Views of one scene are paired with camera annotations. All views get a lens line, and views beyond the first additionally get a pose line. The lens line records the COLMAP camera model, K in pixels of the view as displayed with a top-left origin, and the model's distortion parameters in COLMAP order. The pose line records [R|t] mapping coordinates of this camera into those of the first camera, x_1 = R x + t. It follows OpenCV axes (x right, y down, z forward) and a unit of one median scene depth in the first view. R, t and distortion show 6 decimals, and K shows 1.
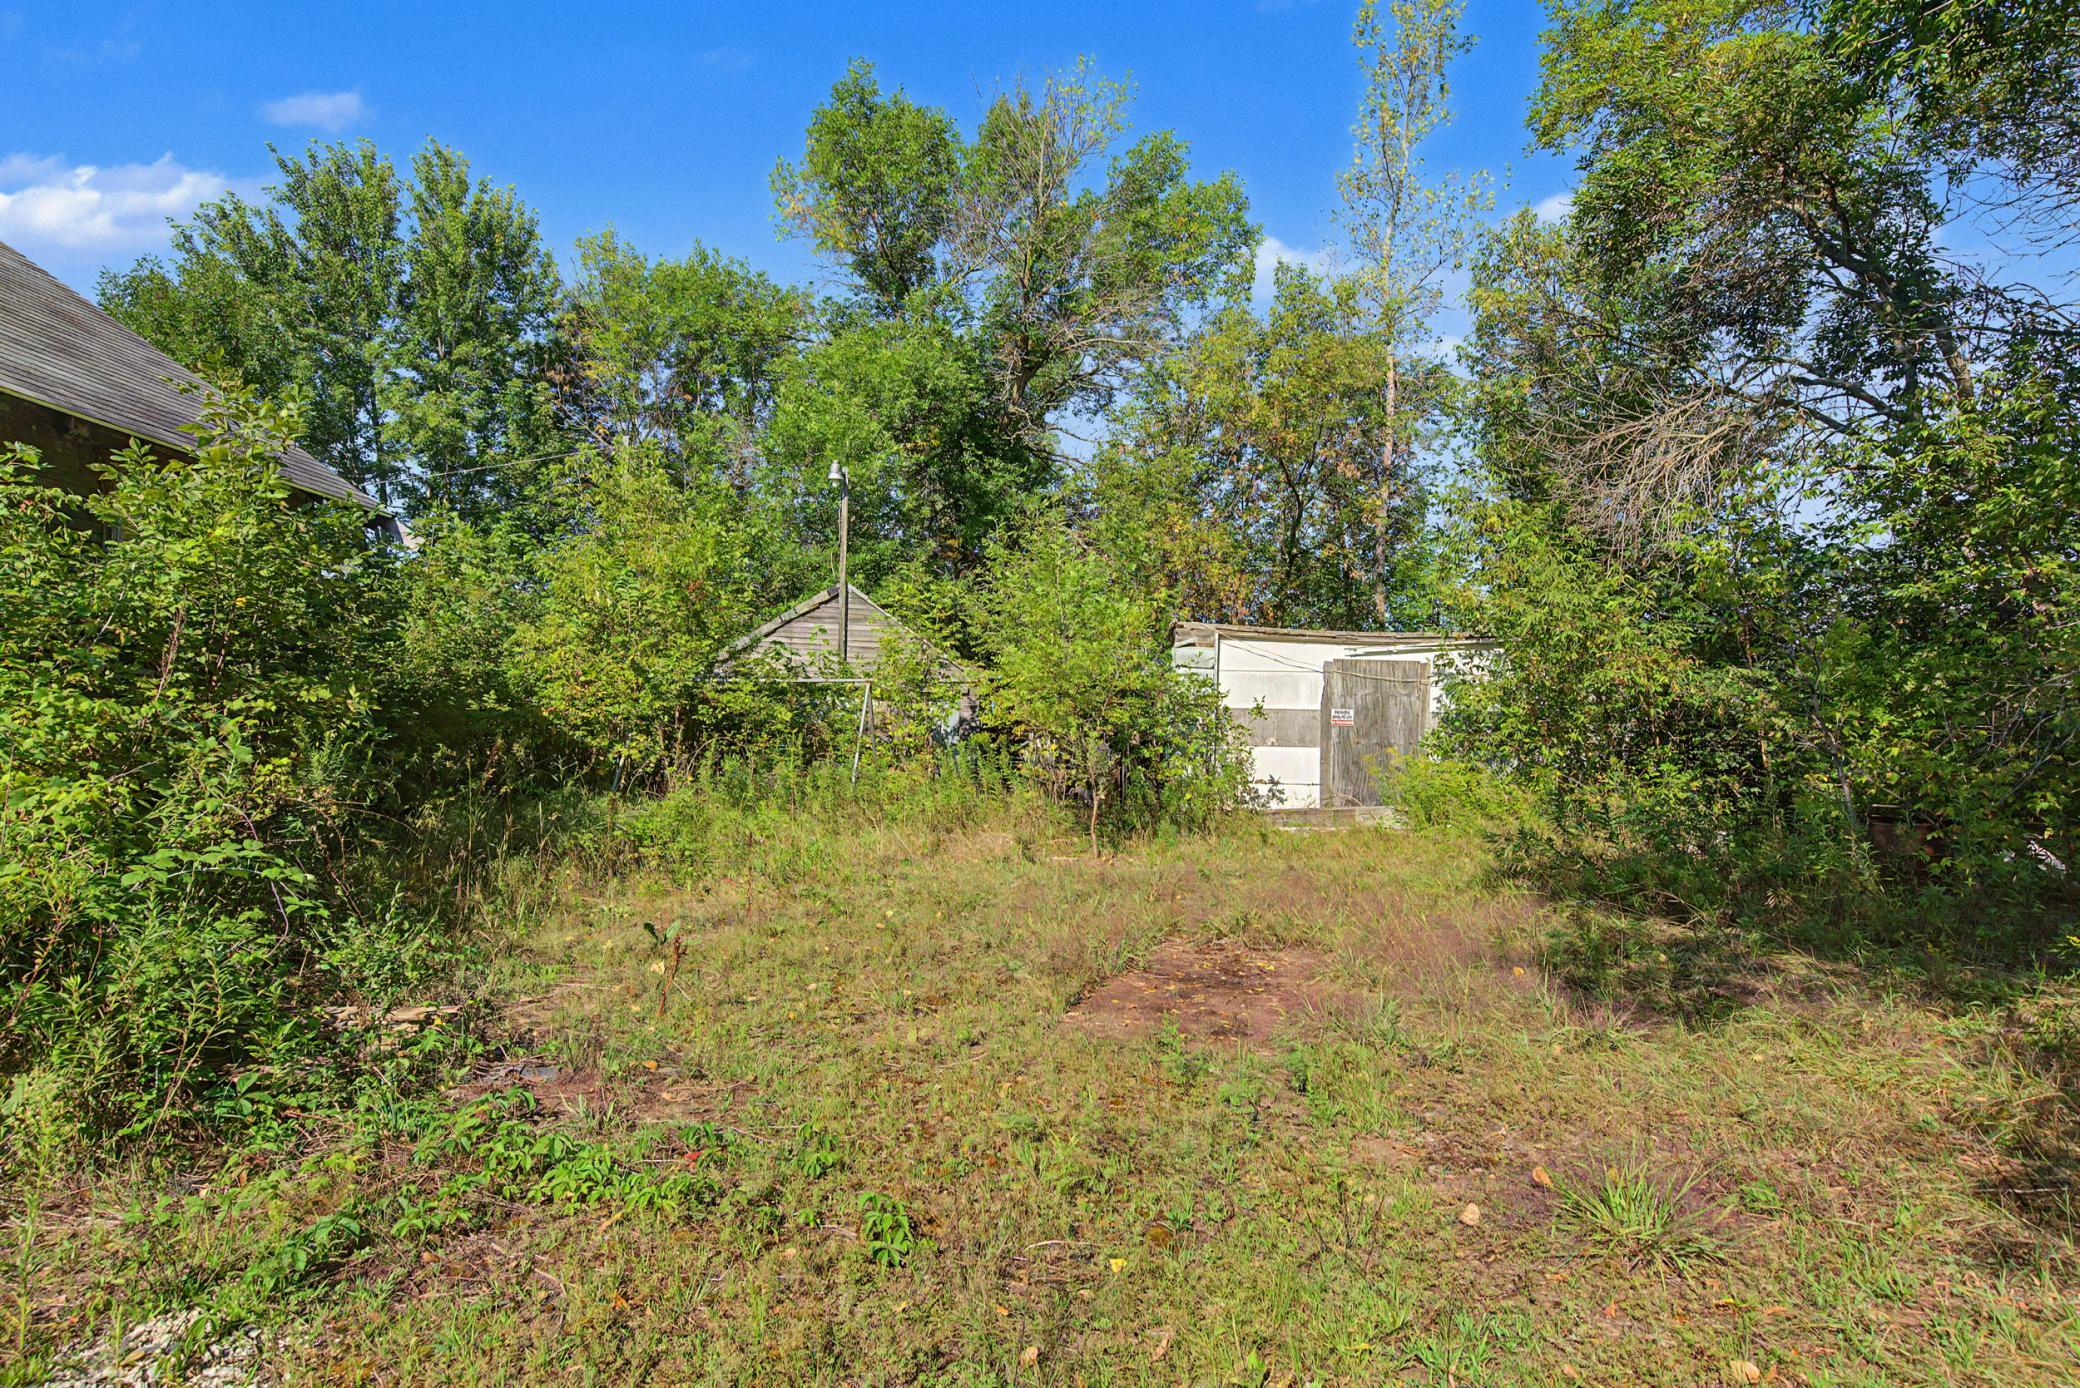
lens RADIAL K [[1138.2, 0, 1040.0], [0, 1138.2, 694.0], [0, 0, 1]] dist [-0.001171, 0.000048]
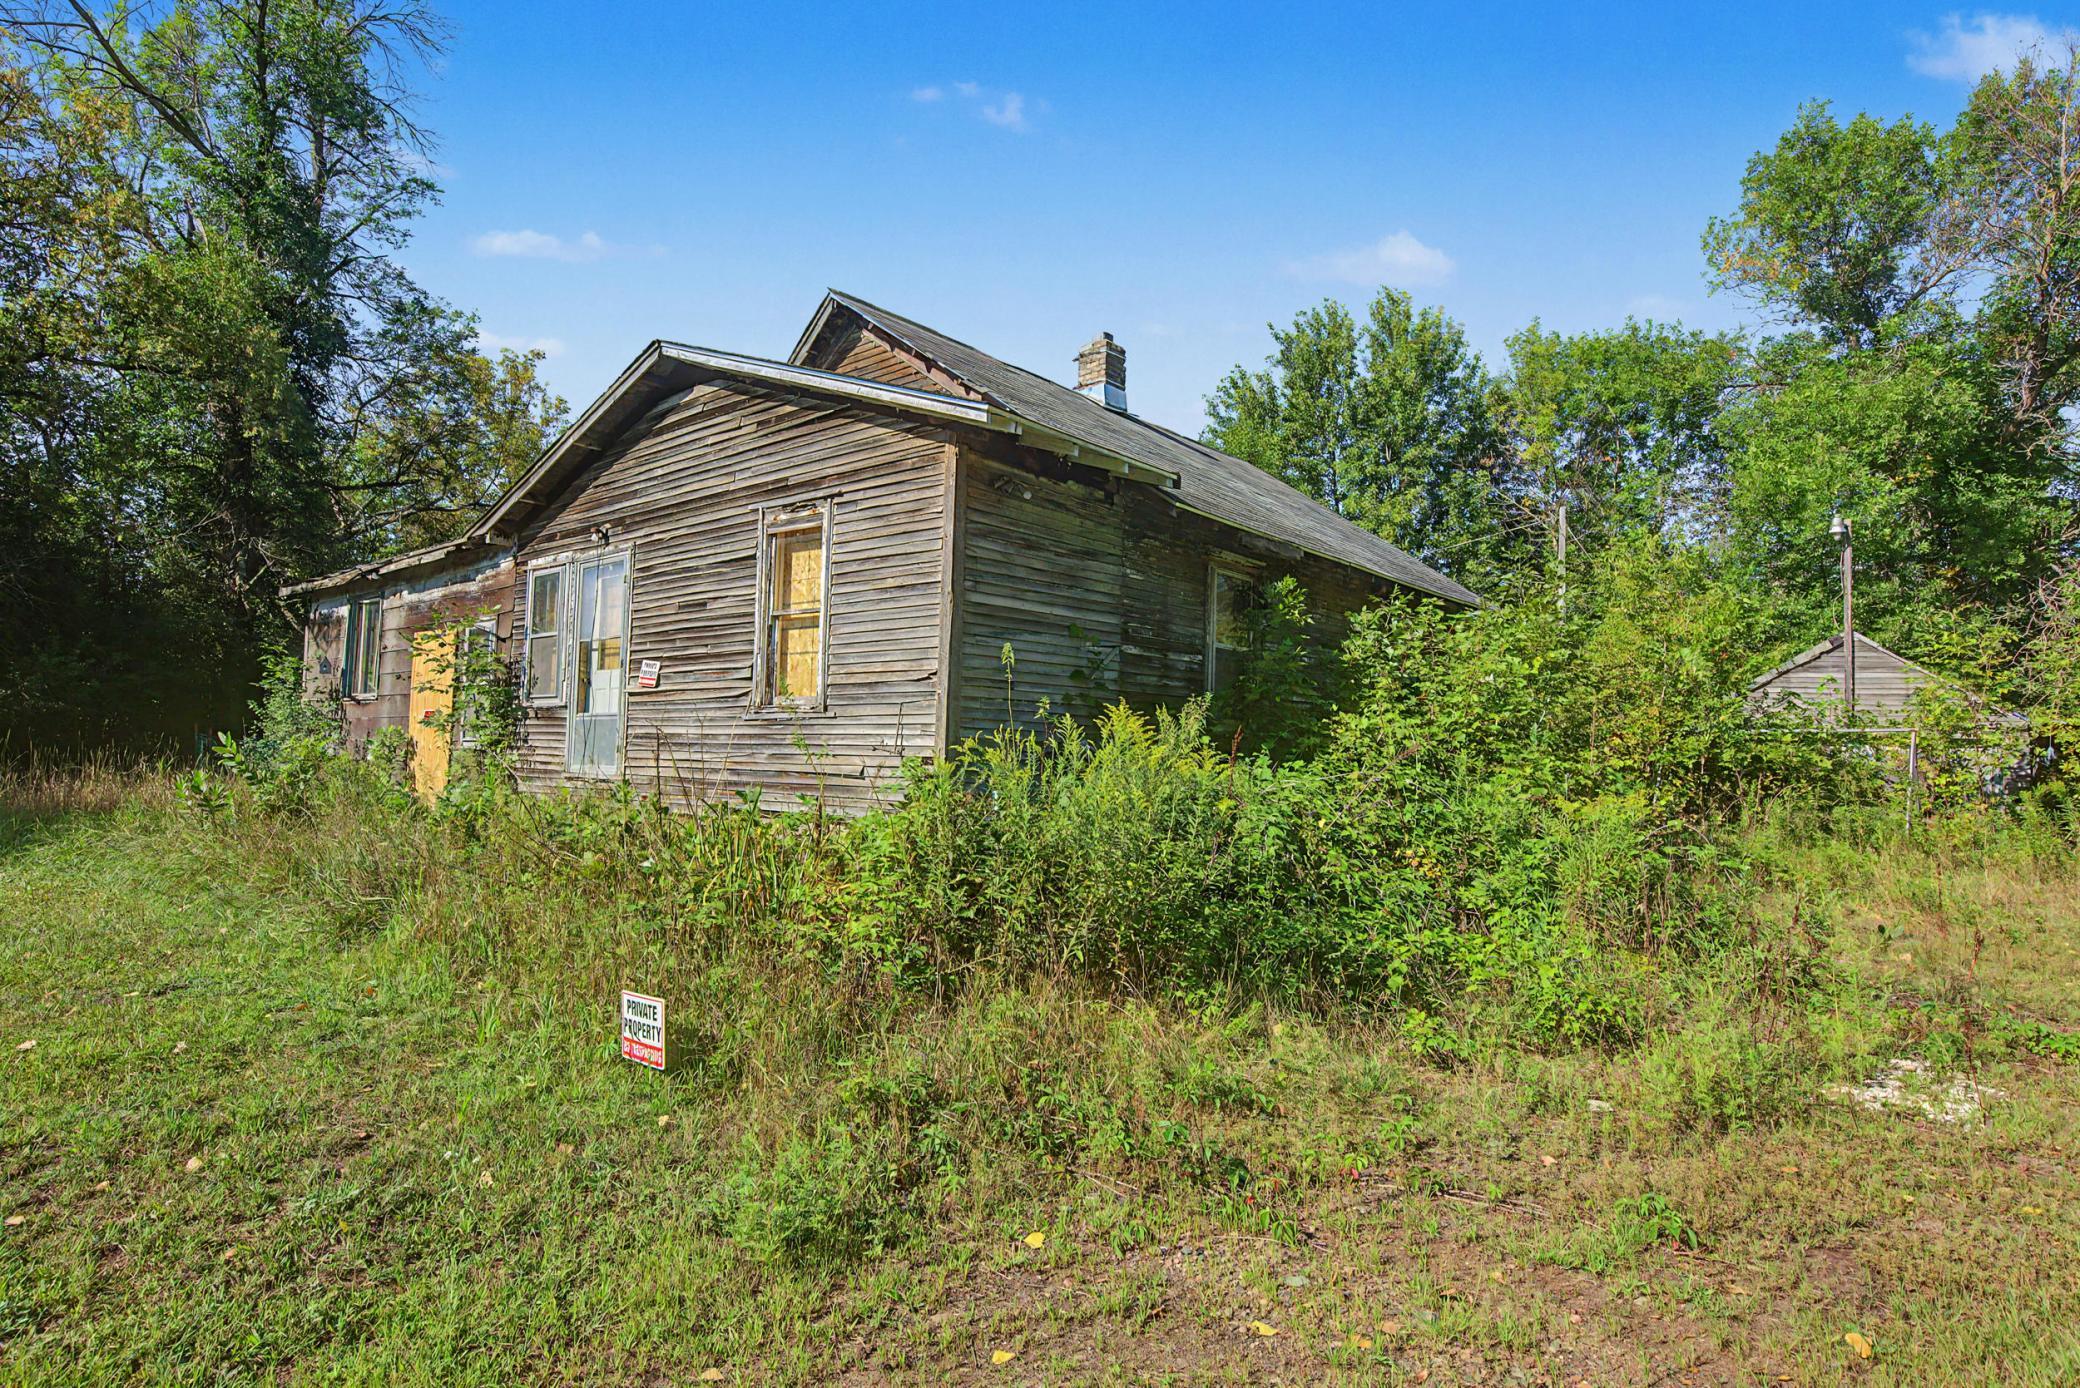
lens RADIAL K [[1138.2, 0, 1040.0], [0, 1138.2, 694.0], [0, 0, 1]] dist [-0.001171, 0.000048]
pose [[0.772336, -0.034458, -0.634279, -0.062468], [0.011609, 0.999126, -0.040143, -0.007019], [0.635108, 0.023640, 0.772061, -0.172458]]
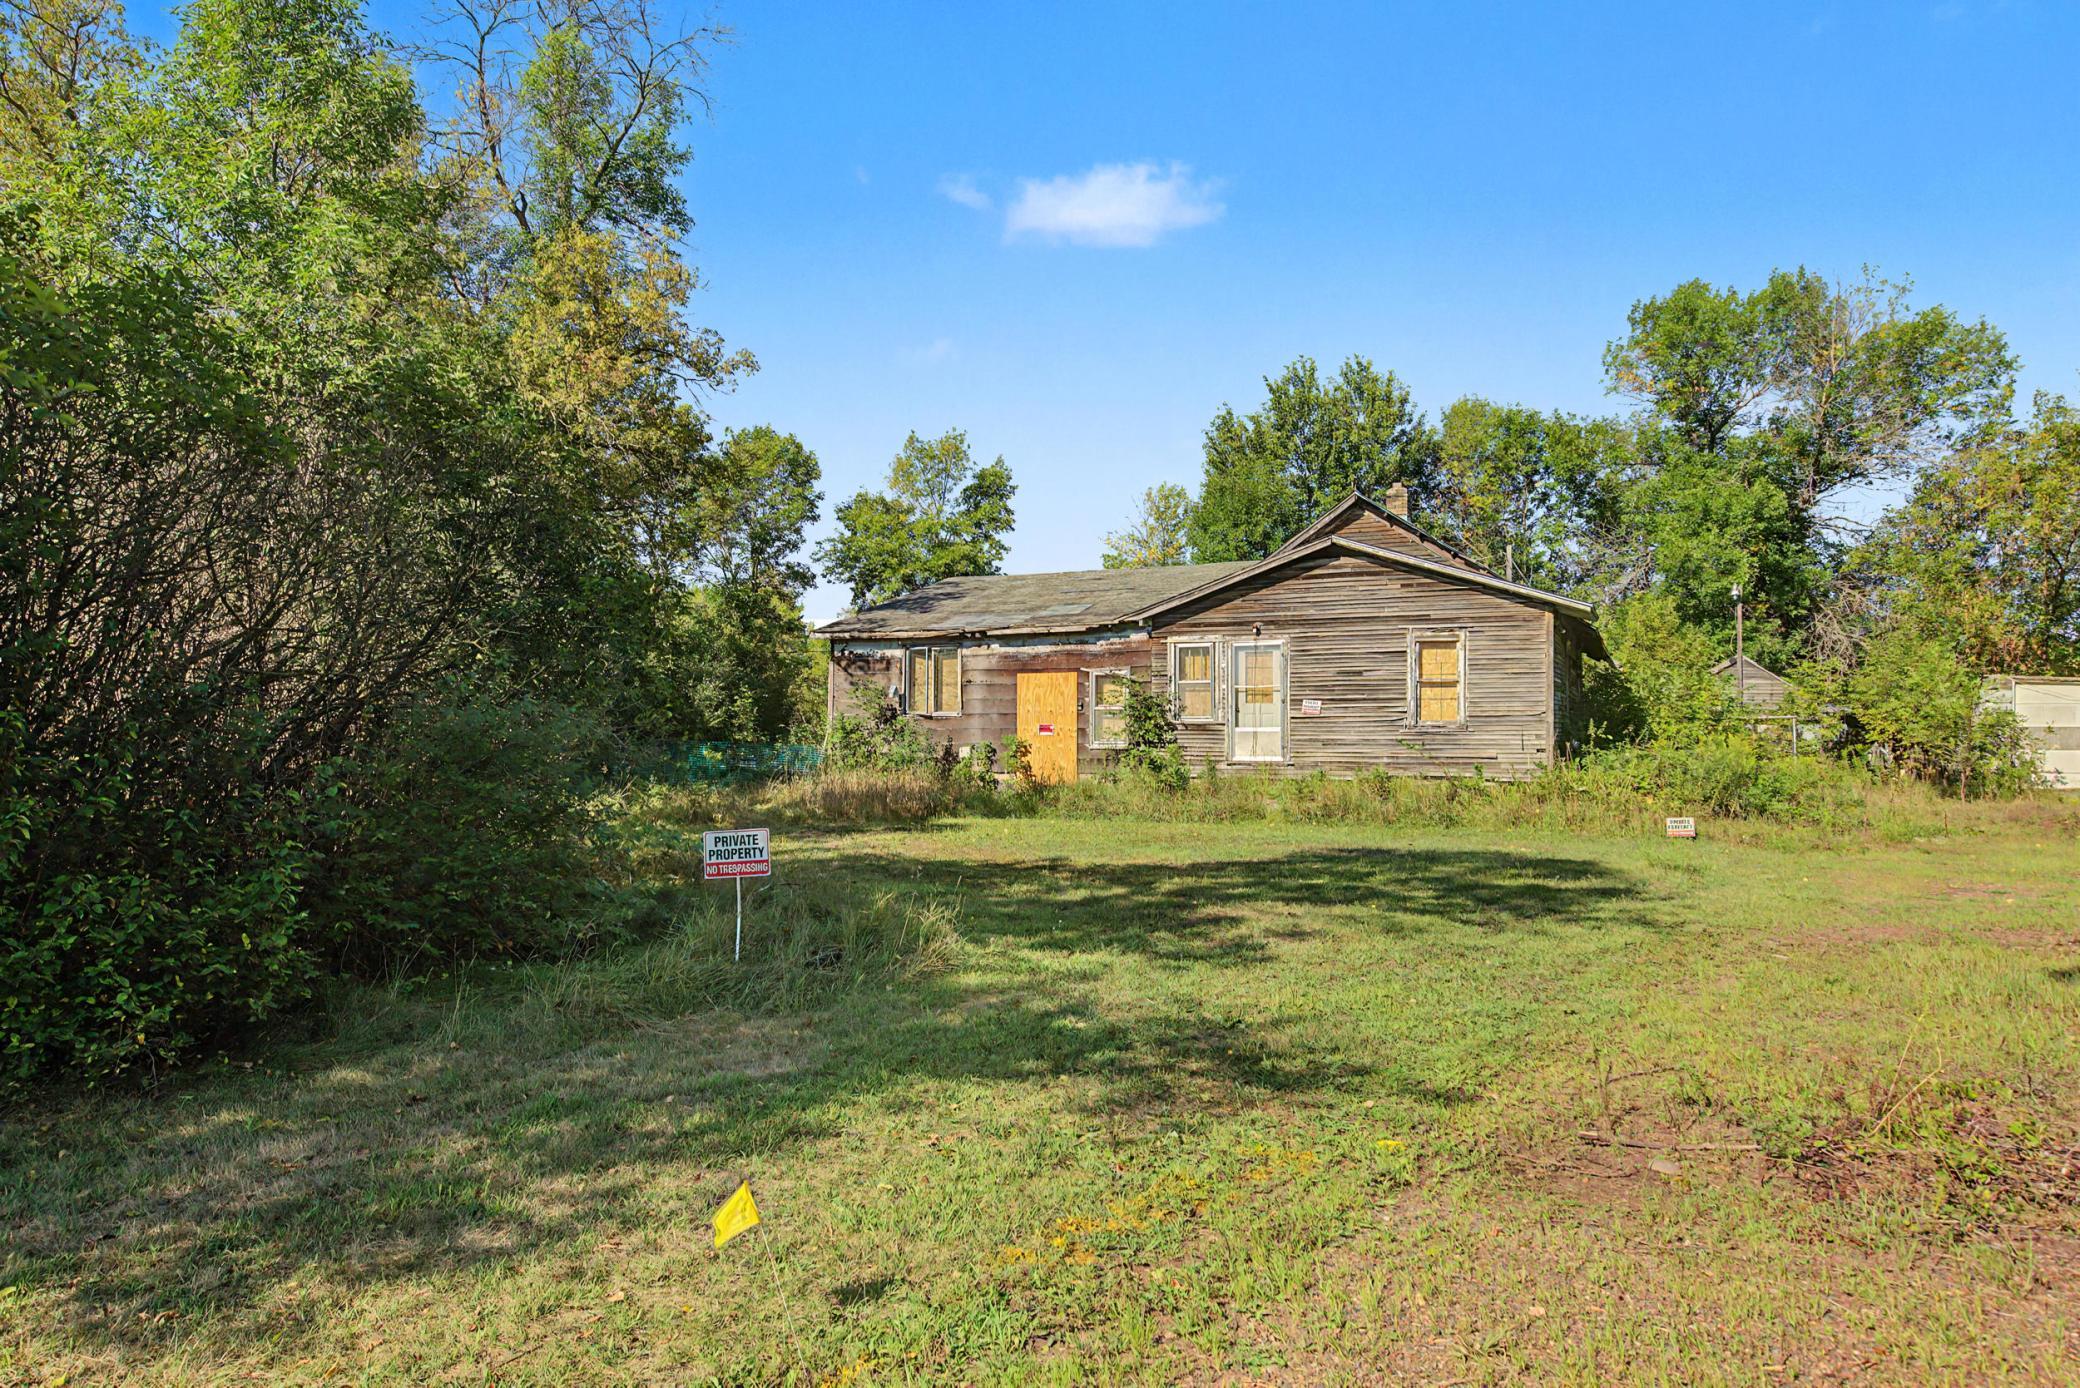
lens RADIAL K [[1349.5, 0, 1040.0], [0, 1349.5, 694.0], [0, 0, 1]] dist [0.001320, 0.000589]
pose [[0.920647, -0.026467, -0.389498, -0.243679], [0.027335, 0.999621, -0.003314, -0.043278], [0.389438, -0.007595, 0.921021, -0.862959]]
